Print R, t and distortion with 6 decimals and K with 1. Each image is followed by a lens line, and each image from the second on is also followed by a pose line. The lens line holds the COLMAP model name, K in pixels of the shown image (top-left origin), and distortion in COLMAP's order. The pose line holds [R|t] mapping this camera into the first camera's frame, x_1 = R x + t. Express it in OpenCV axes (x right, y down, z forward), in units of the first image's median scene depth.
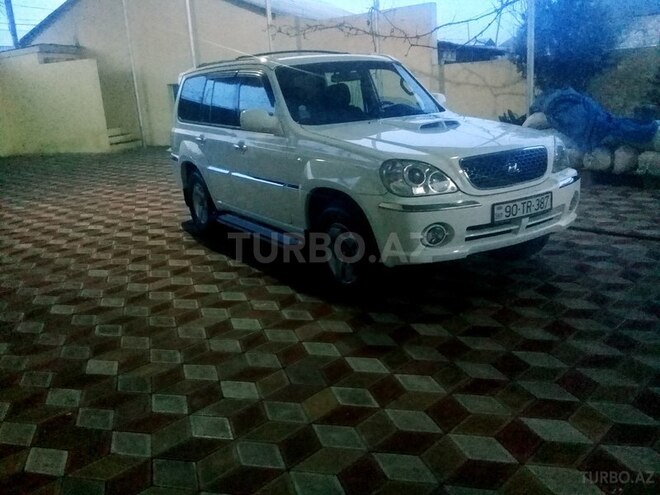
lens RADIAL K [[605.5, 0, 330.6], [0, 605.5, 234.2], [0, 0, 1]] dist [0.053100, -0.017137]
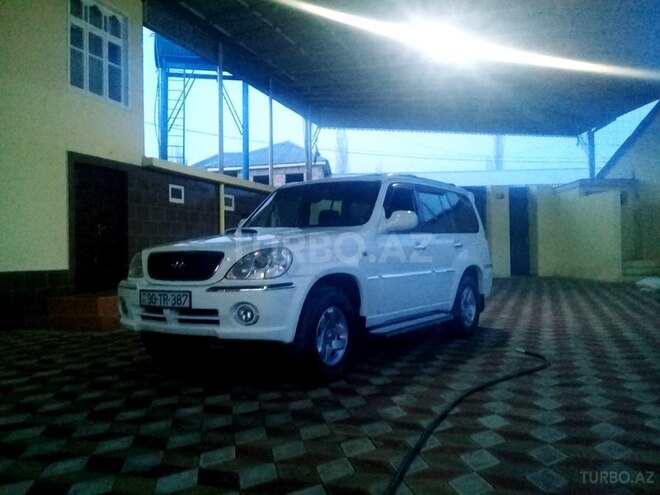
lens RADIAL K [[587.7, 0, 330.0], [0, 587.7, 247.5], [0, 0, 1]] dist [-0.000335, -0.005662]
pose [[0.442619, 0.058157, -0.894822, 1.435646], [-0.225111, 0.973145, -0.048103, -0.155559], [0.867994, 0.222726, 0.443824, 0.767594]]
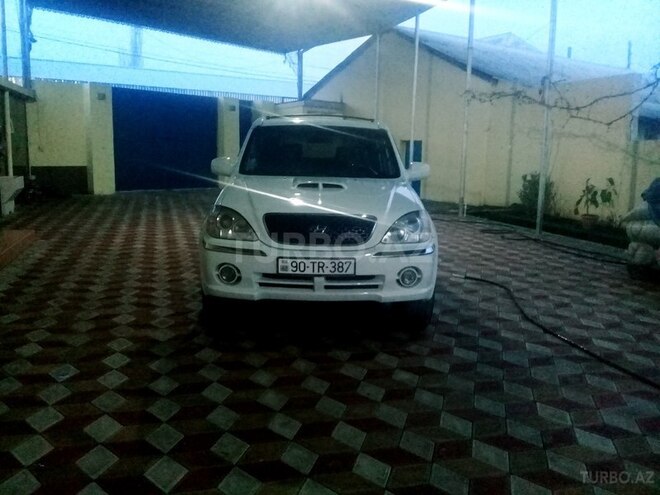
lens RADIAL K [[597.0, 0, 330.0], [0, 597.0, 247.5], [0, 0, 1]] dist [0.030567, -0.010189]
pose [[0.860159, 0.165600, -0.482393, 0.843716], [-0.197894, 0.980086, -0.016415, -0.065042], [0.470068, 0.109582, 0.875801, 0.091571]]
